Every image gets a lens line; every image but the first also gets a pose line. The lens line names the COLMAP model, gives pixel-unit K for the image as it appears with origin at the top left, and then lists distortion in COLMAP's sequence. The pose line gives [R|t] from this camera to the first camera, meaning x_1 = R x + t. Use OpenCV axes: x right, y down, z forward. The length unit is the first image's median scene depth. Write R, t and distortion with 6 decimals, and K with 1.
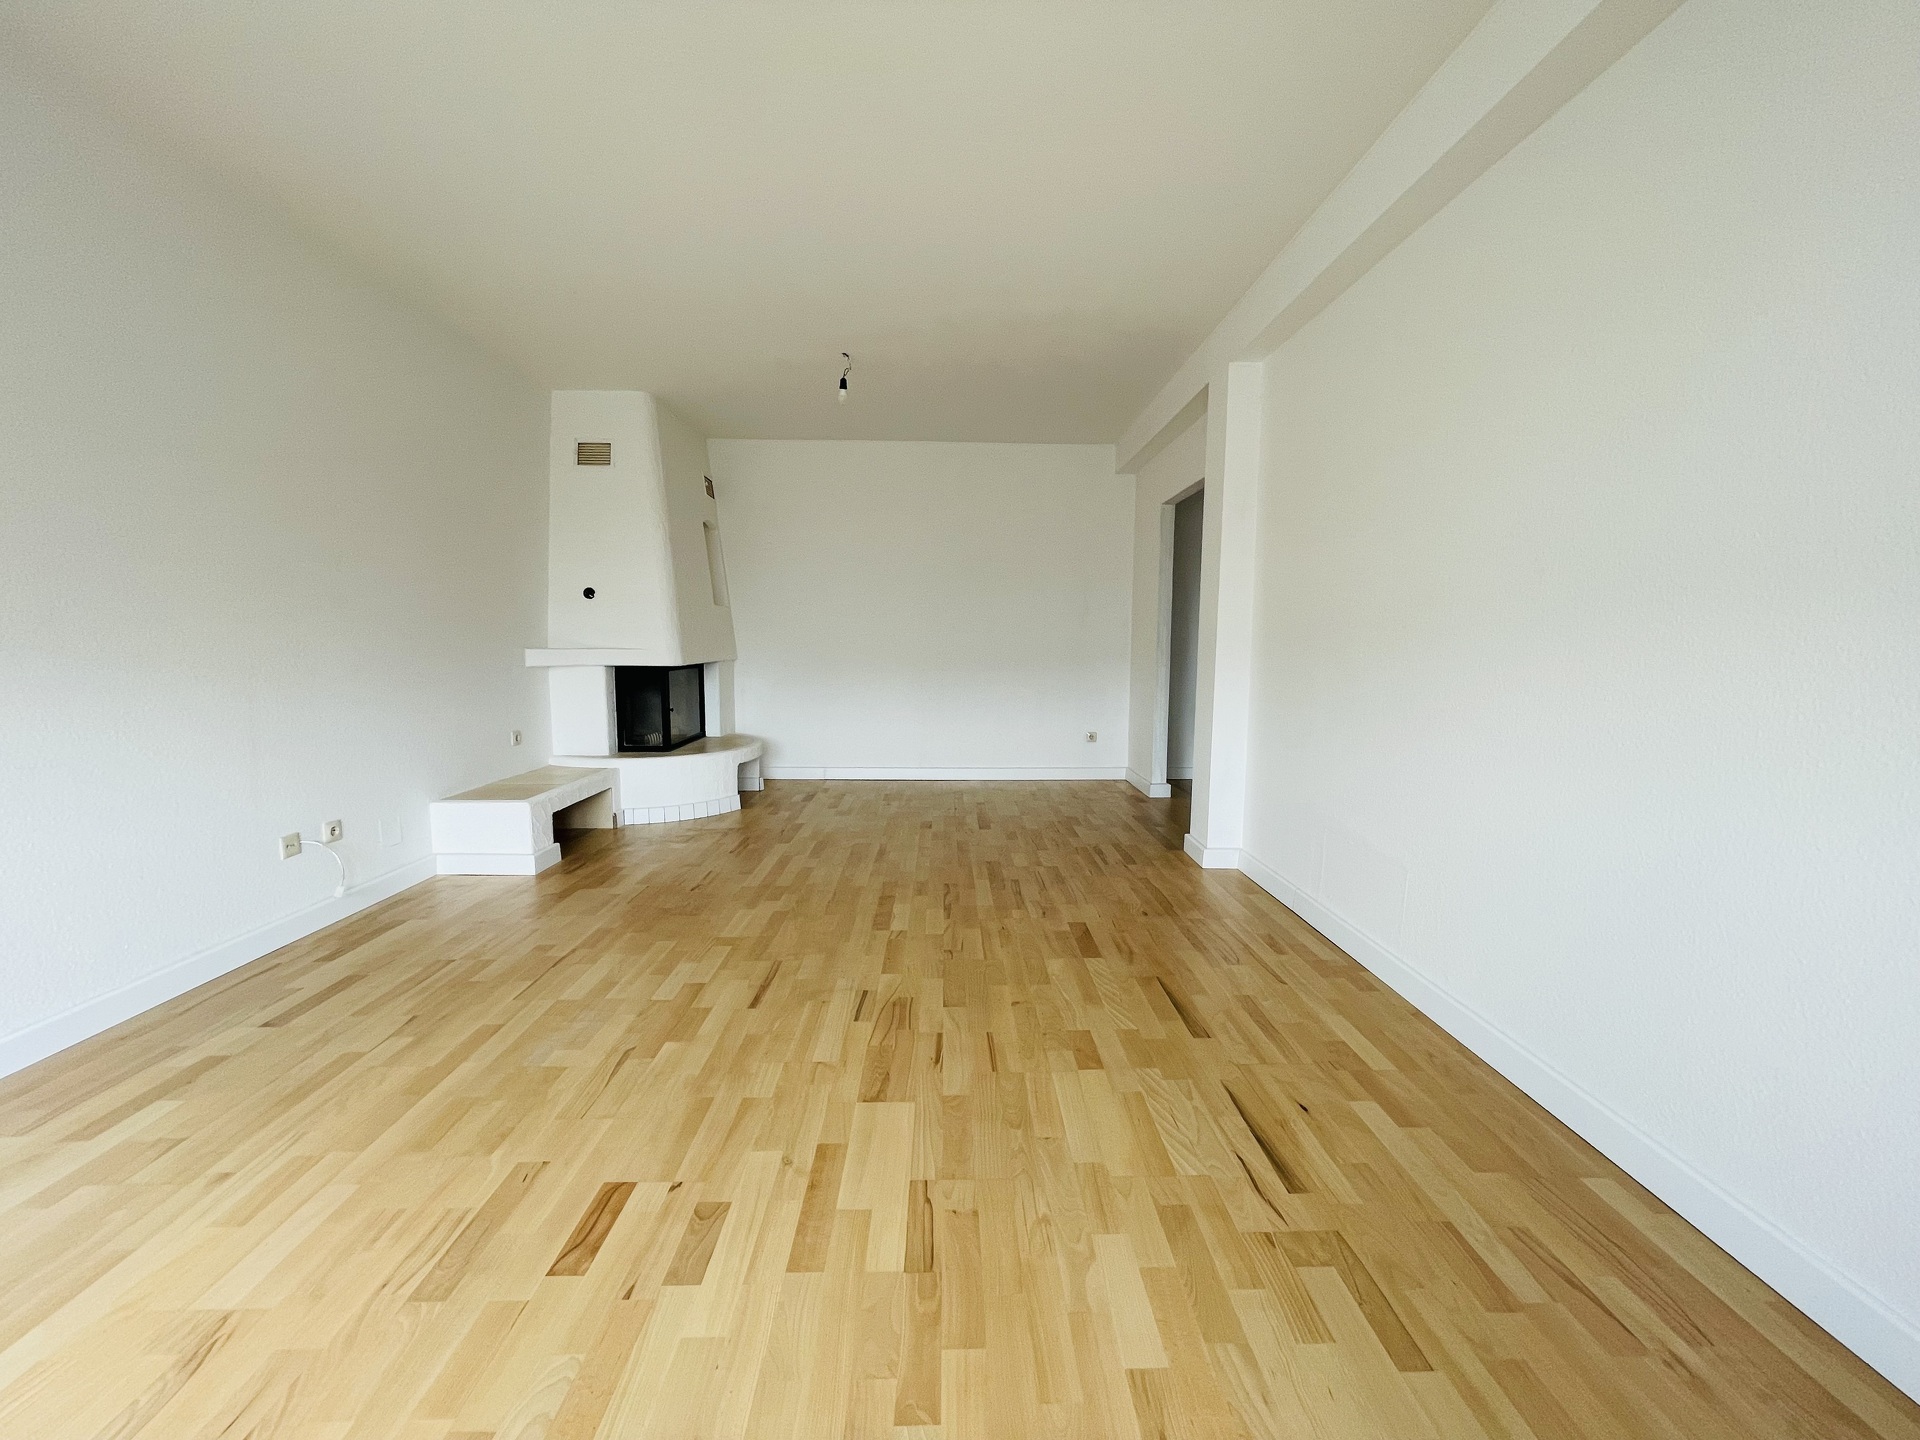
lens RADIAL K [[709.7, 0, 958.6], [0, 709.7, 718.1], [0, 0, 1]] dist [0.004068, 0.000002]
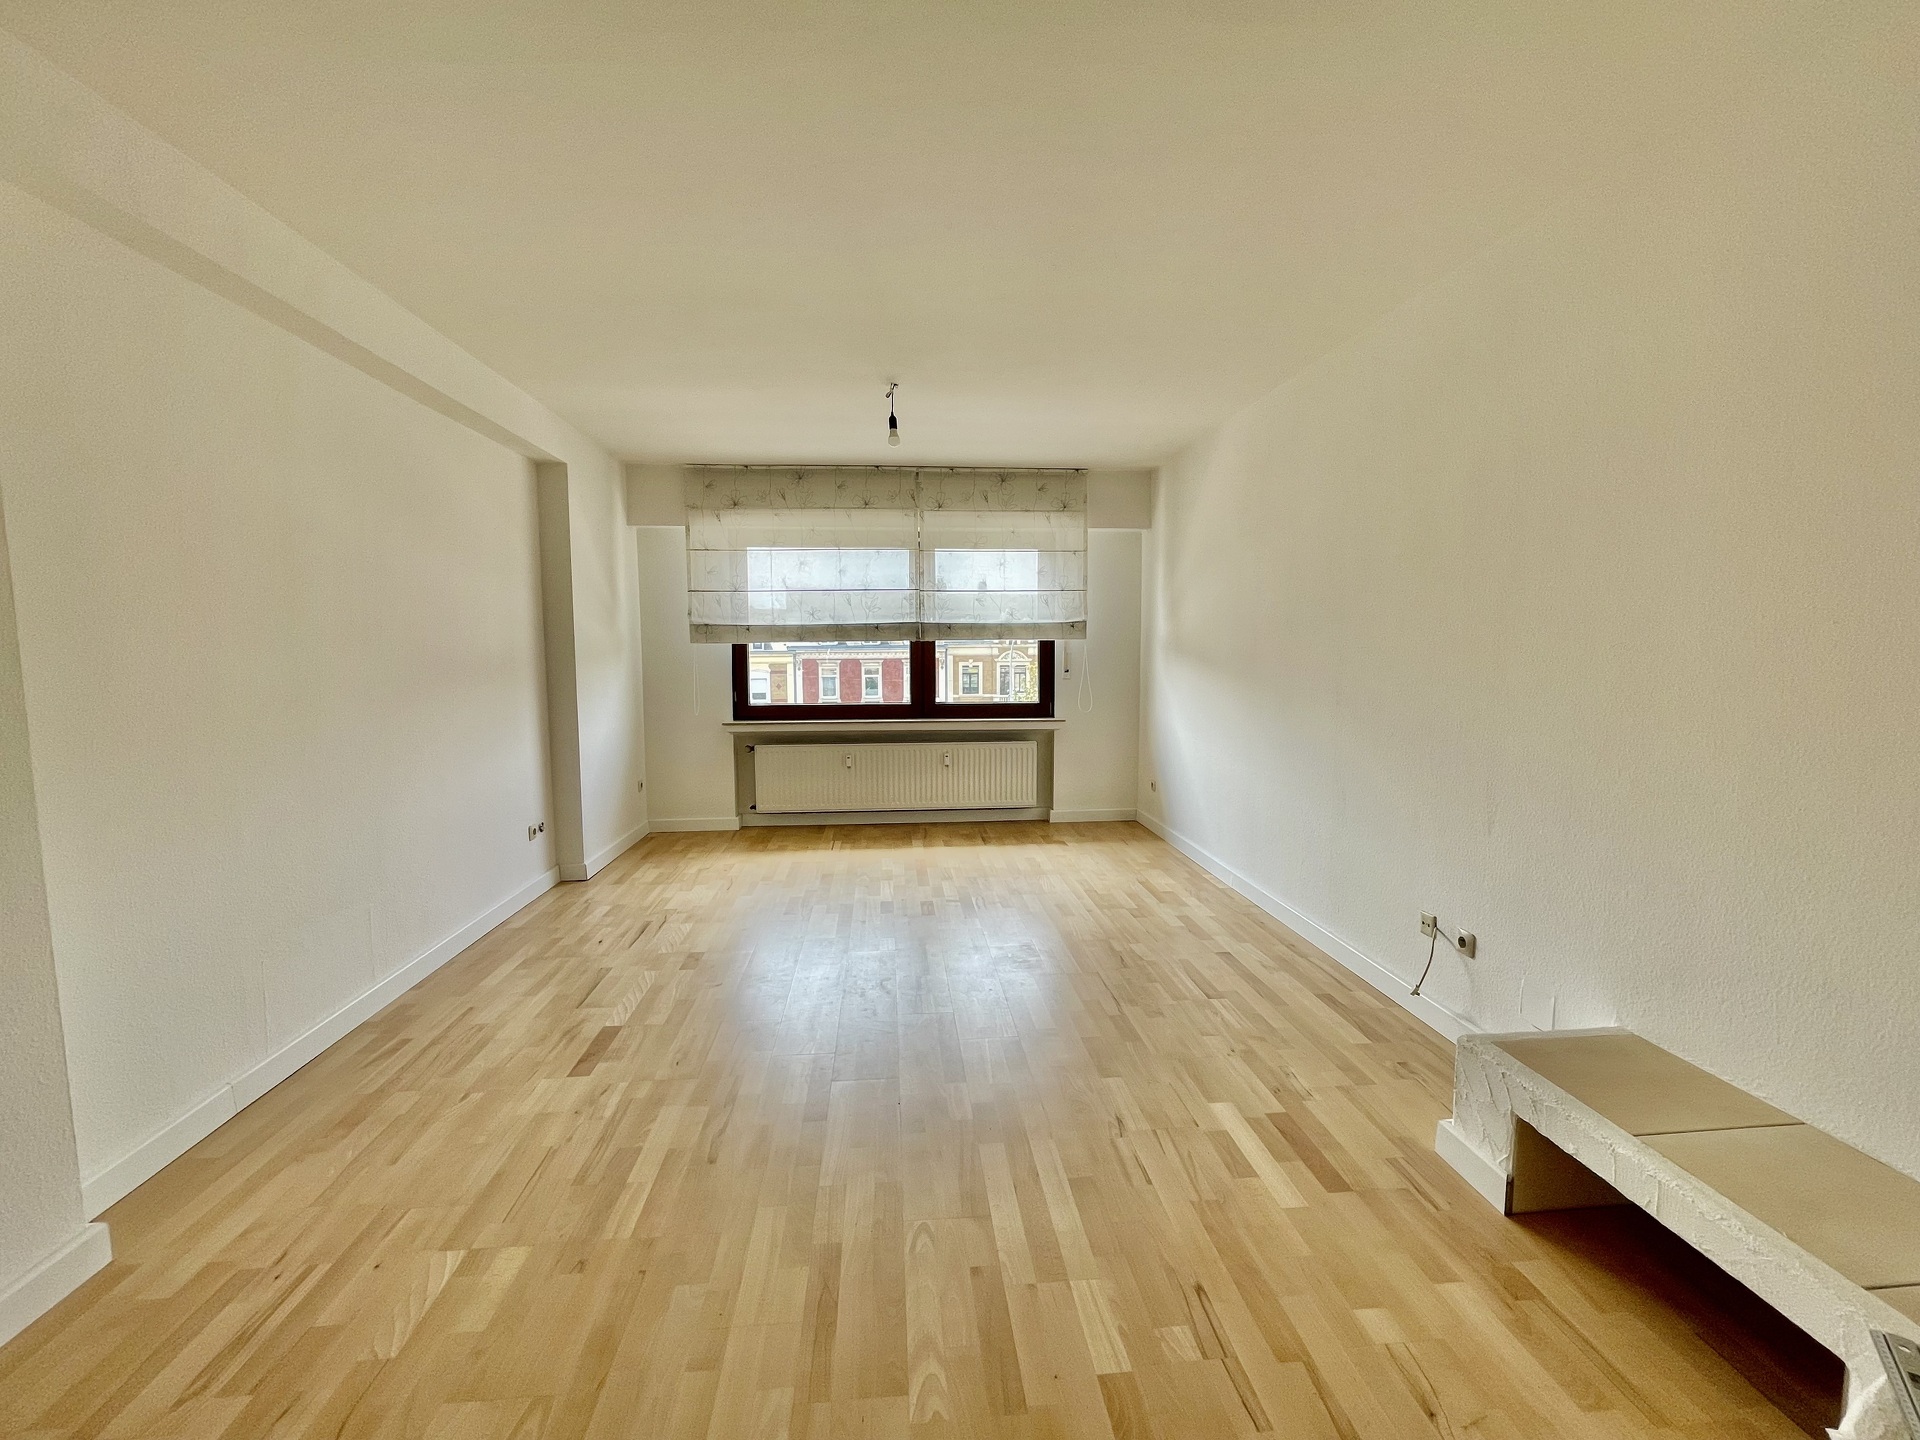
lens RADIAL K [[723.4, 0, 953.4], [0, 723.4, 713.7], [0, 0, 1]] dist [-0.001592, -0.000011]
pose [[-0.996997, 0.007083, -0.077112, -0.221126], [-0.008815, 0.978955, 0.203887, -0.318285], [0.076934, 0.203955, -0.975953, 1.954921]]
